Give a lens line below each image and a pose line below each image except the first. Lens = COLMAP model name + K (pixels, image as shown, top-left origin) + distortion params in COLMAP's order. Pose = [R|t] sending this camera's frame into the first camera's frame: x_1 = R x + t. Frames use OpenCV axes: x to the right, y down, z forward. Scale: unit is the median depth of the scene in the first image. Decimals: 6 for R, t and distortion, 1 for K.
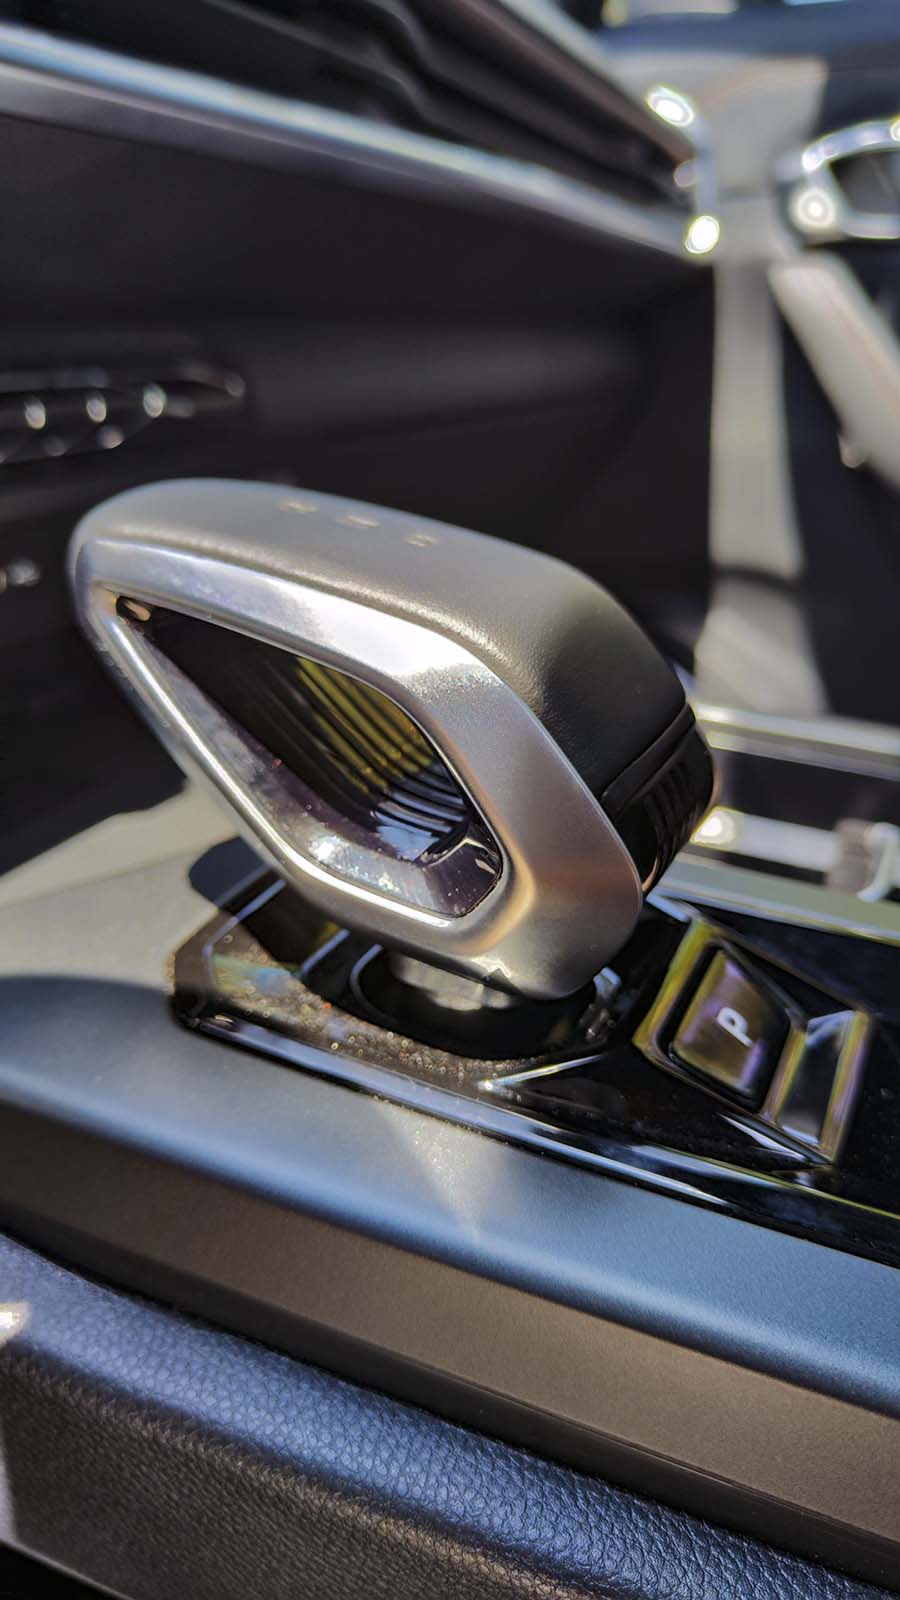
lens RADIAL K [[1207.8, 0, 450.0], [0, 1207.8, 800.0], [0, 0, 1]] dist [0.071386, -0.121373]
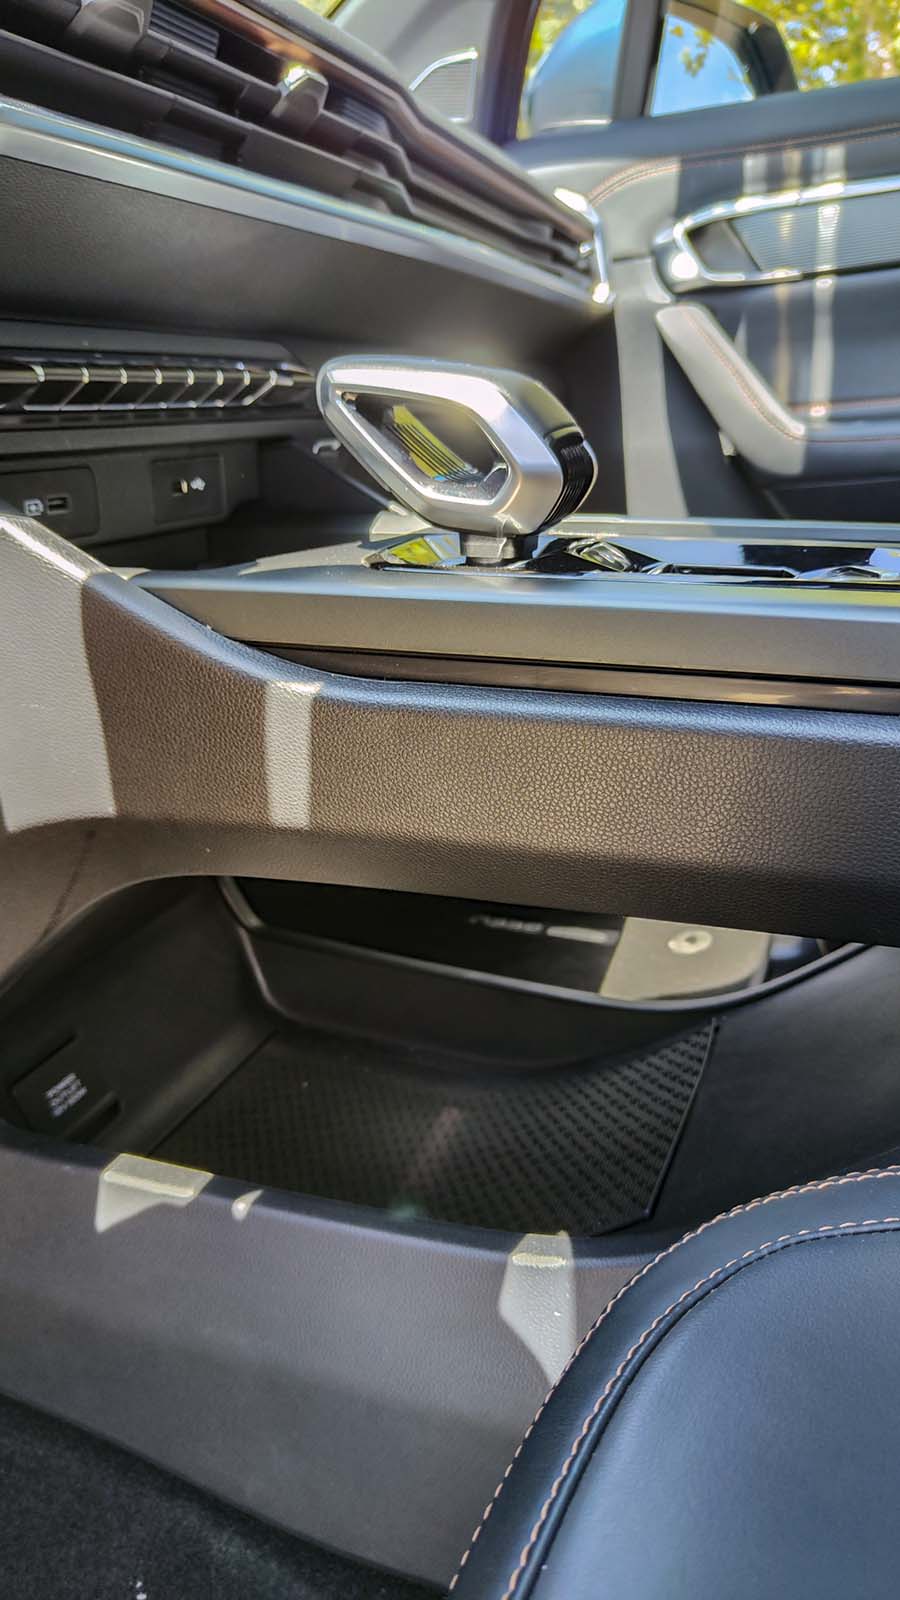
lens RADIAL K [[1207.8, 0, 450.0], [0, 1207.8, 800.0], [0, 0, 1]] dist [0.071386, -0.121373]
pose [[0.997463, -0.063220, 0.032725, -0.042562], [0.065337, 0.995525, -0.068278, 0.190344], [-0.028262, 0.070243, 0.997130, -0.318086]]
